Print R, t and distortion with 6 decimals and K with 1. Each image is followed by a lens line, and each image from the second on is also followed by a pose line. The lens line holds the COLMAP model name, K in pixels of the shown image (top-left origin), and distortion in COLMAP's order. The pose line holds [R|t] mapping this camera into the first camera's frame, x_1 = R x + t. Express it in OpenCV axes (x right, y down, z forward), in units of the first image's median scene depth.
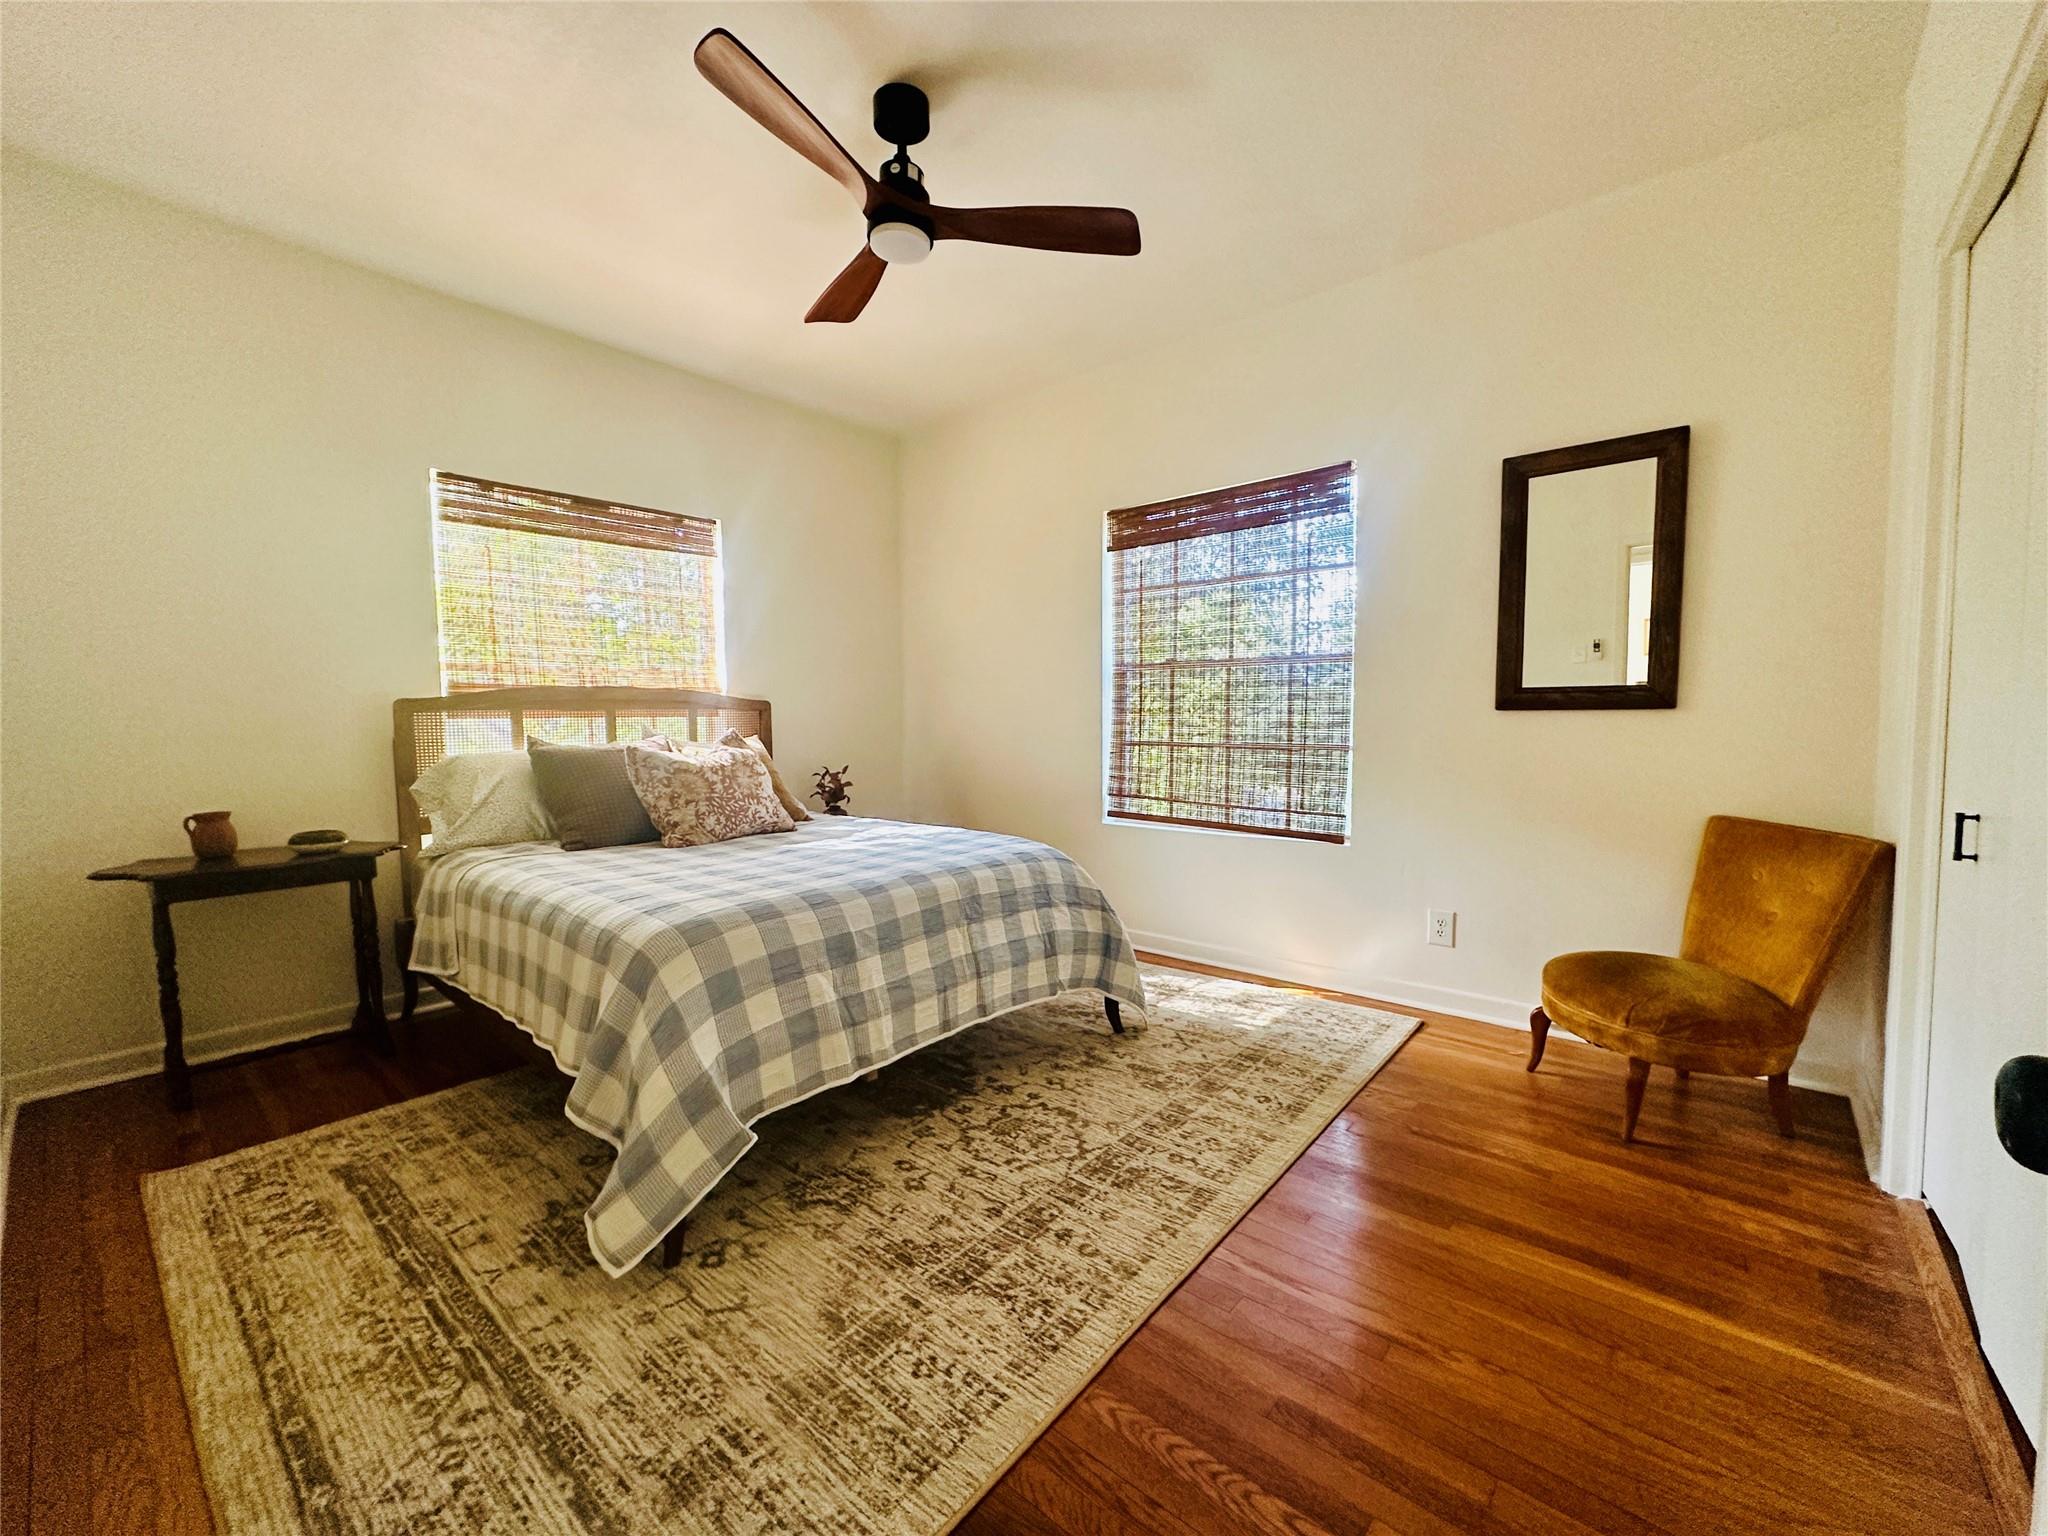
lens RADIAL K [[828.0, 0, 1024.0], [0, 828.0, 773.2], [0, 0, 1]] dist [-0.003284, 0.000781]
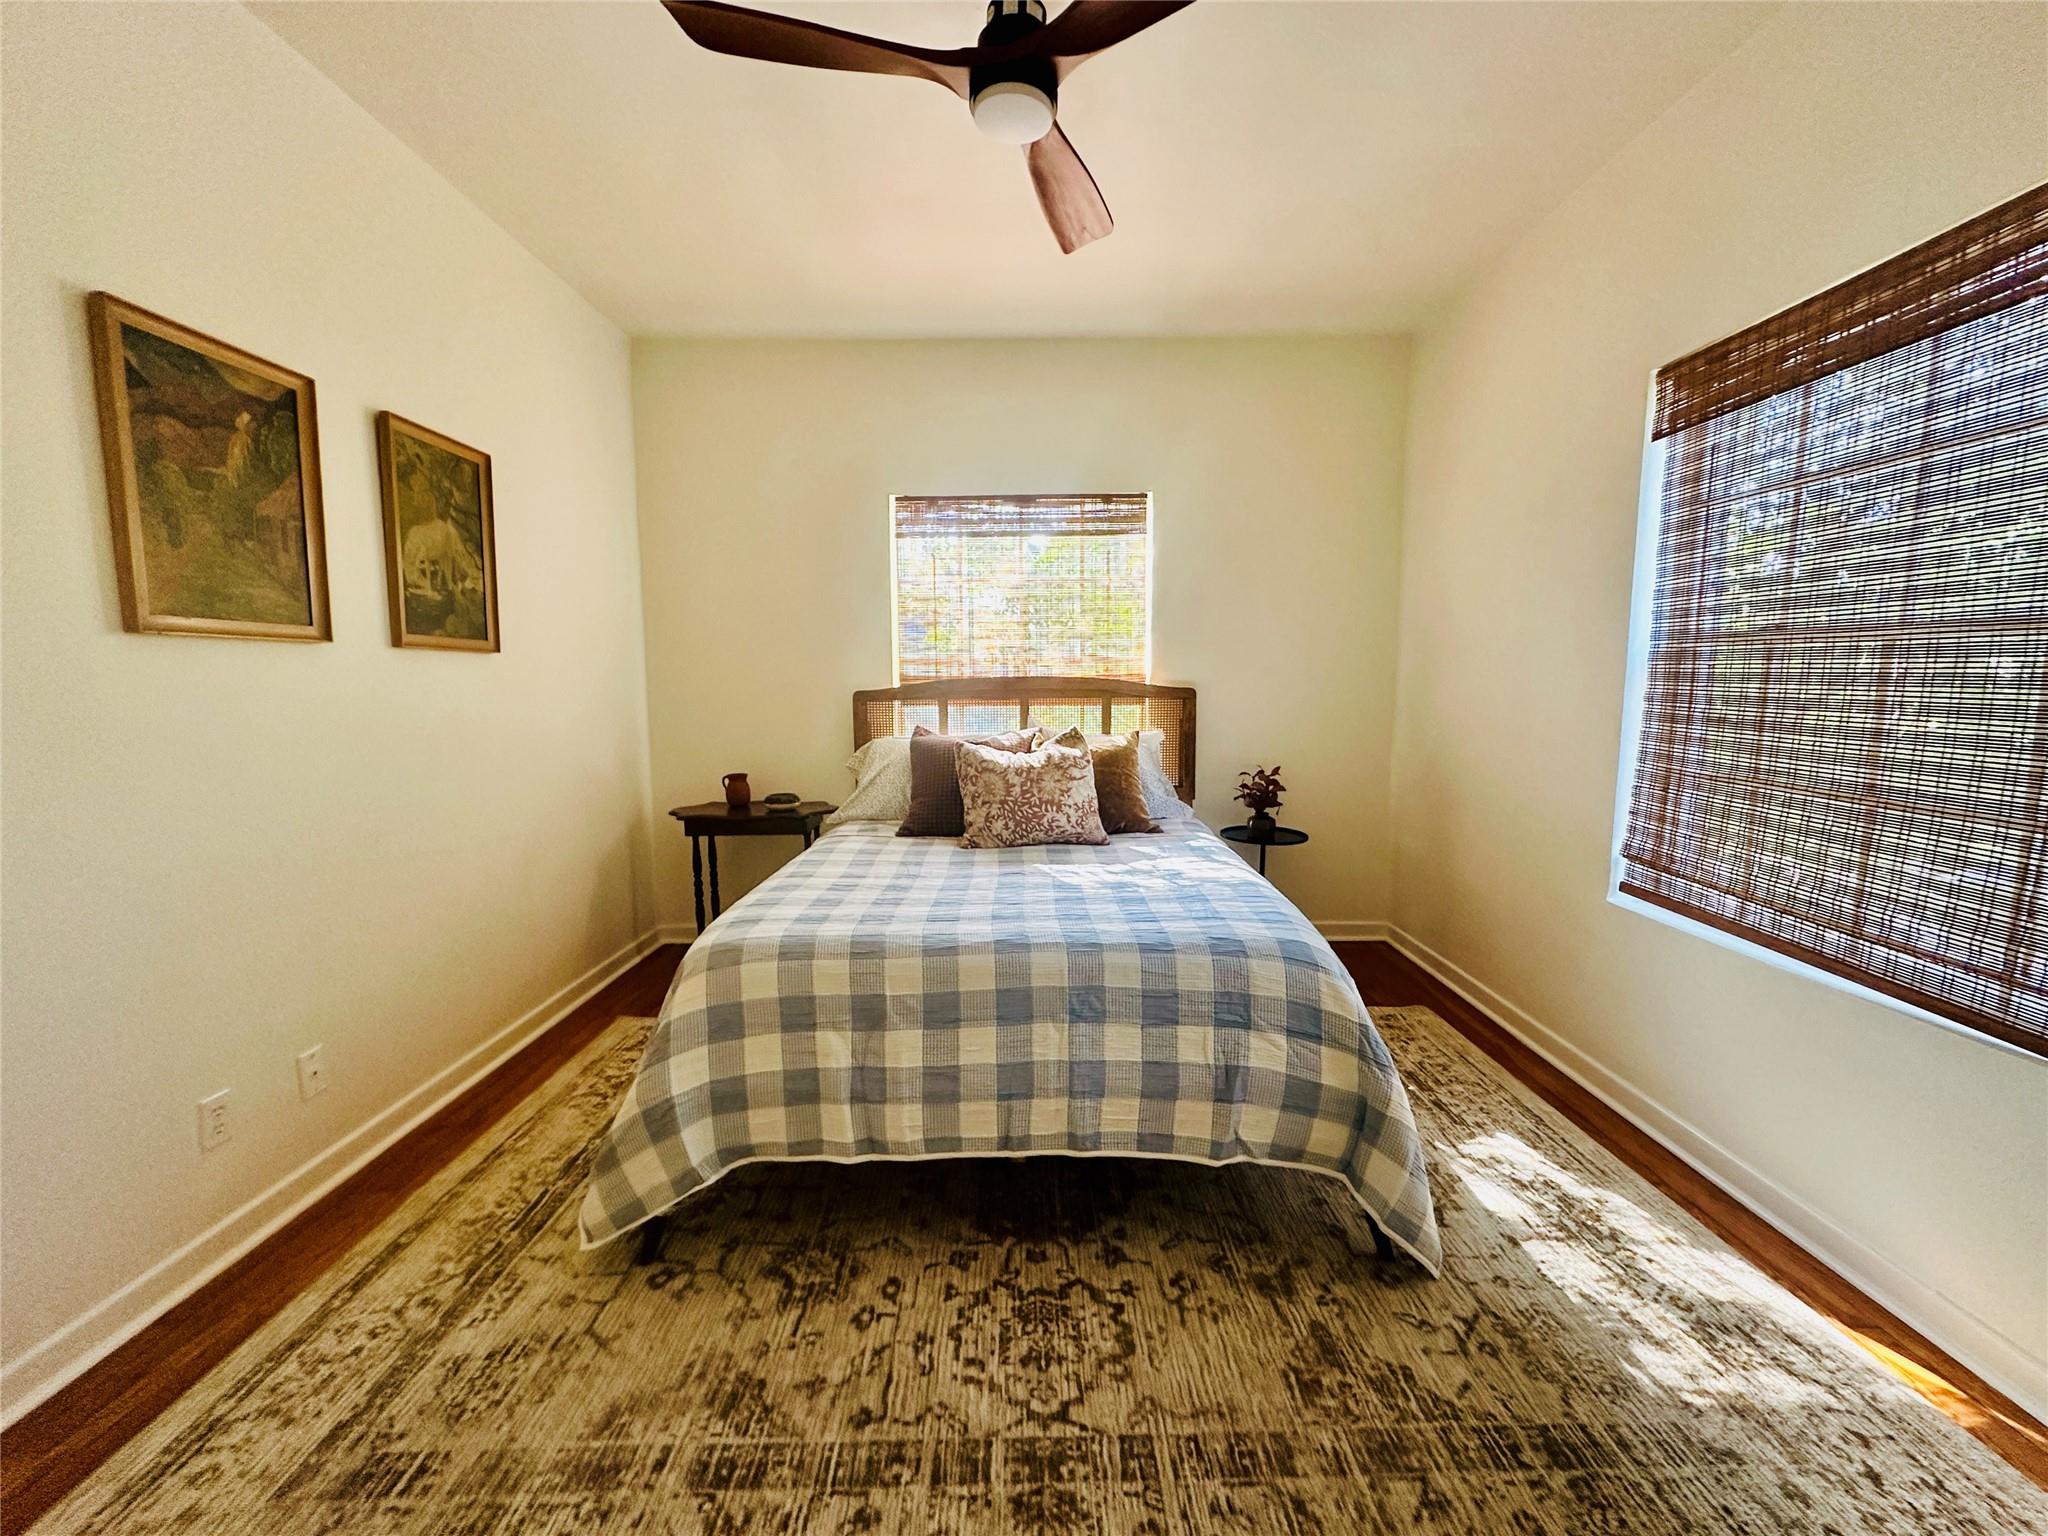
lens RADIAL K [[828.0, 0, 1024.0], [0, 828.0, 773.2], [0, 0, 1]] dist [-0.003284, 0.000781]
pose [[0.653996, 0.092025, -0.750880, 0.437611], [-0.052244, 0.995698, 0.076527, -0.094615], [0.754692, -0.010819, 0.655990, 0.471800]]
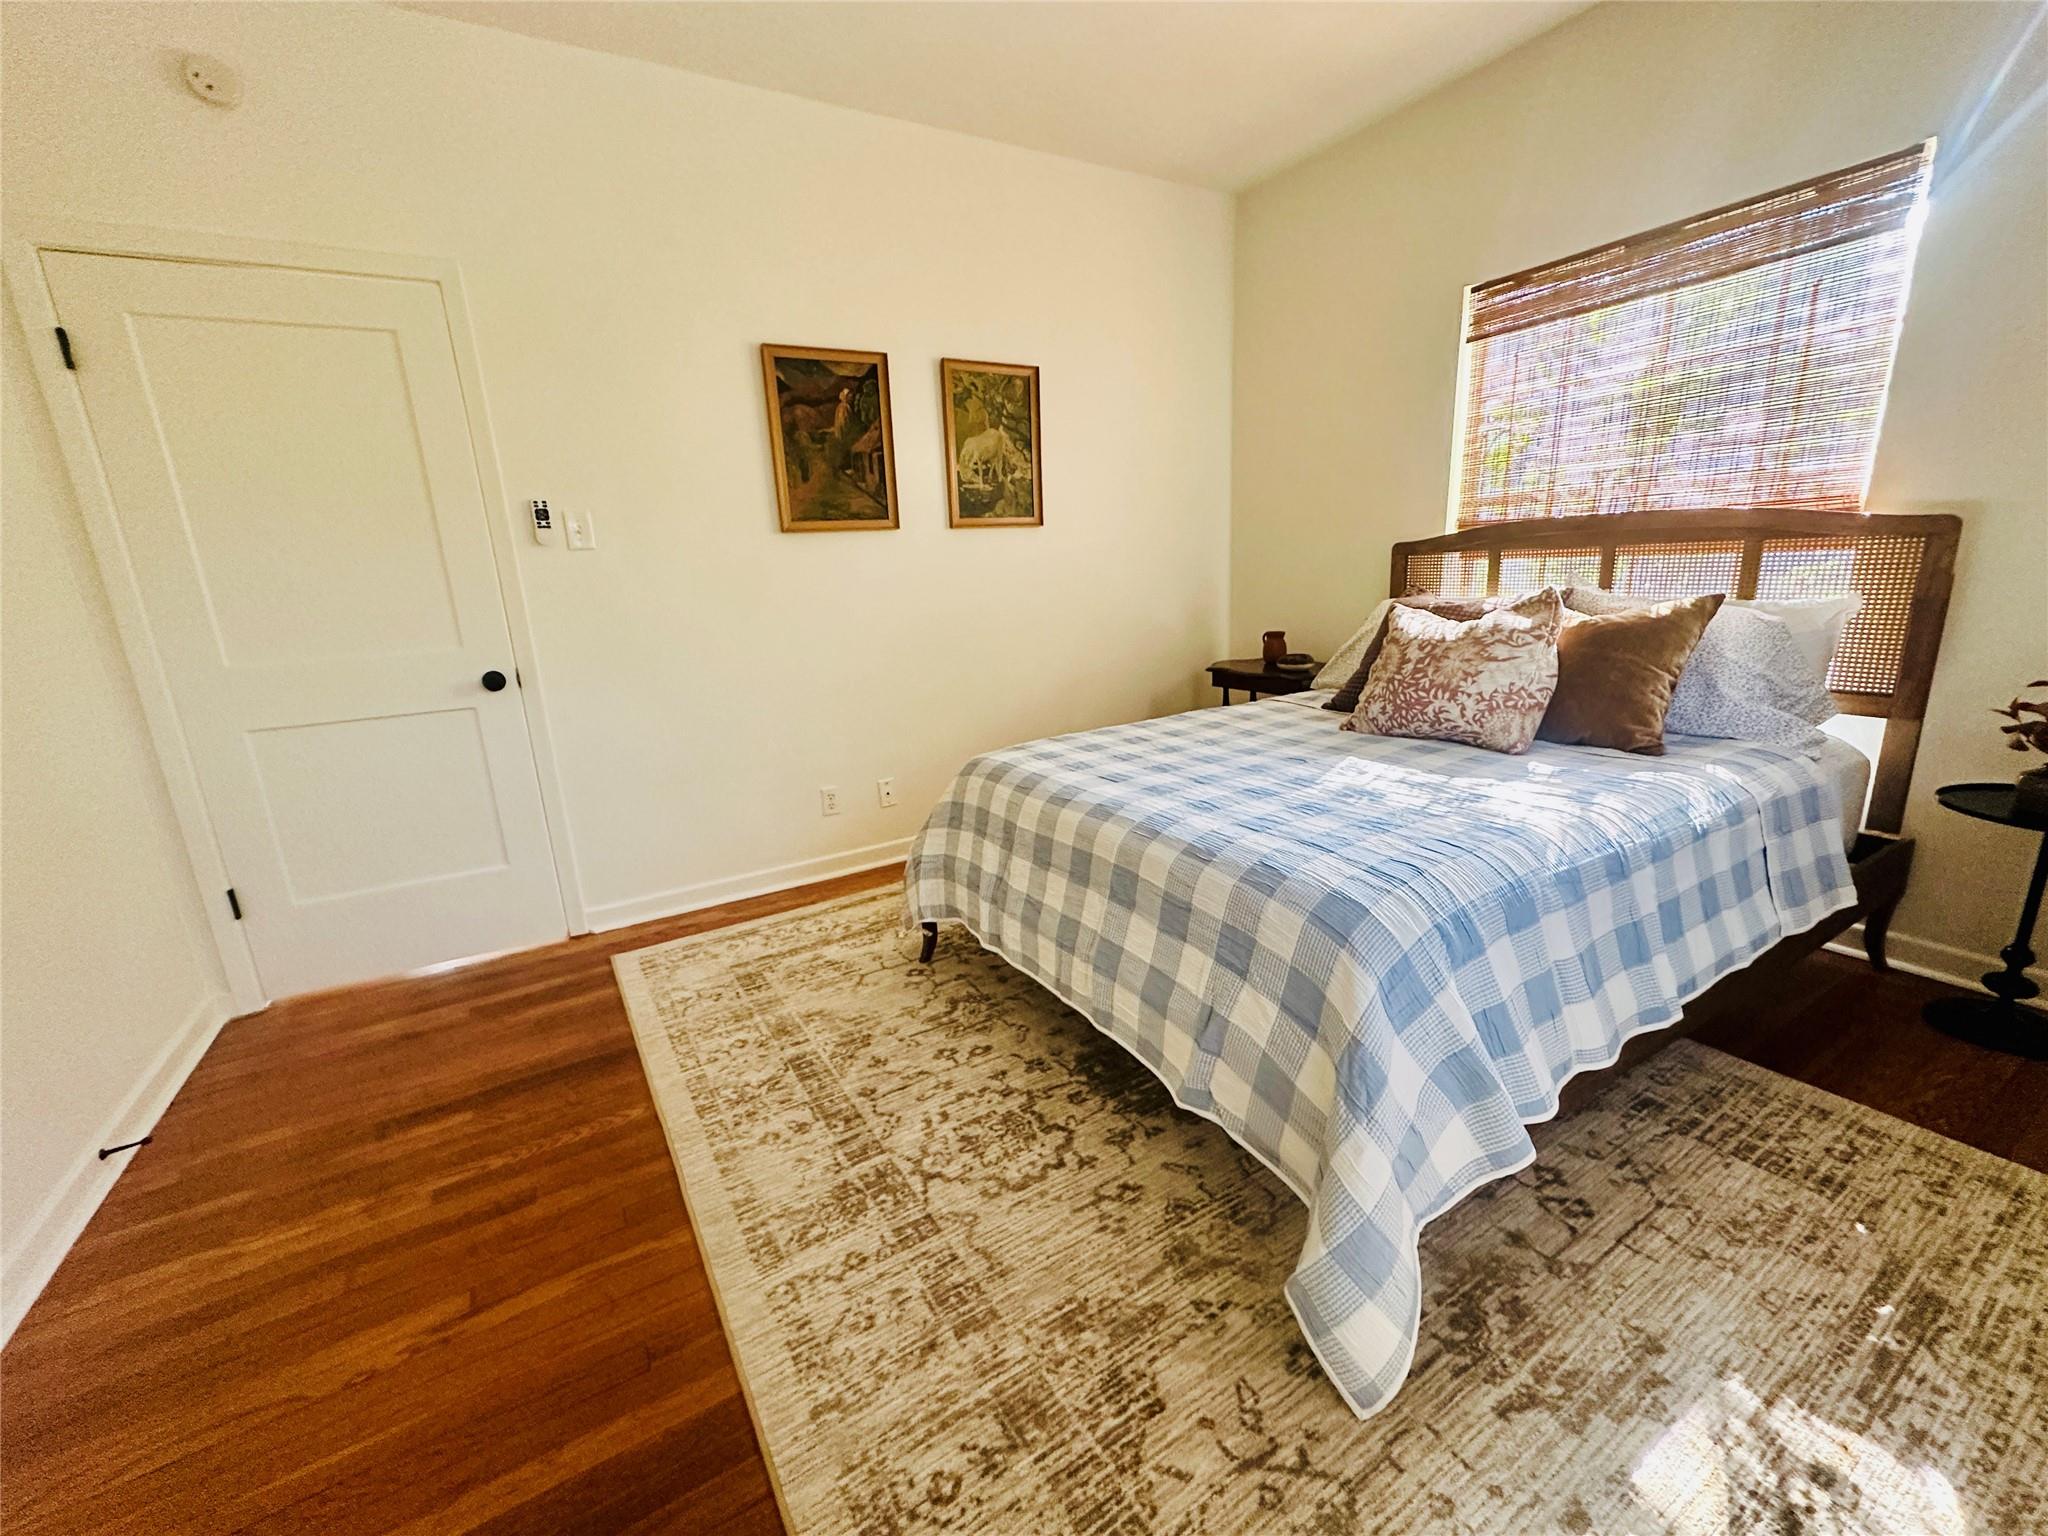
lens RADIAL K [[828.0, 0, 1024.0], [0, 828.0, 773.2], [0, 0, 1]] dist [-0.003284, 0.000781]
pose [[-0.311669, 0.263704, -0.912865, 0.580994], [-0.011009, 0.959651, 0.280979, -0.125003], [0.950127, 0.097622, -0.296191, 1.114083]]
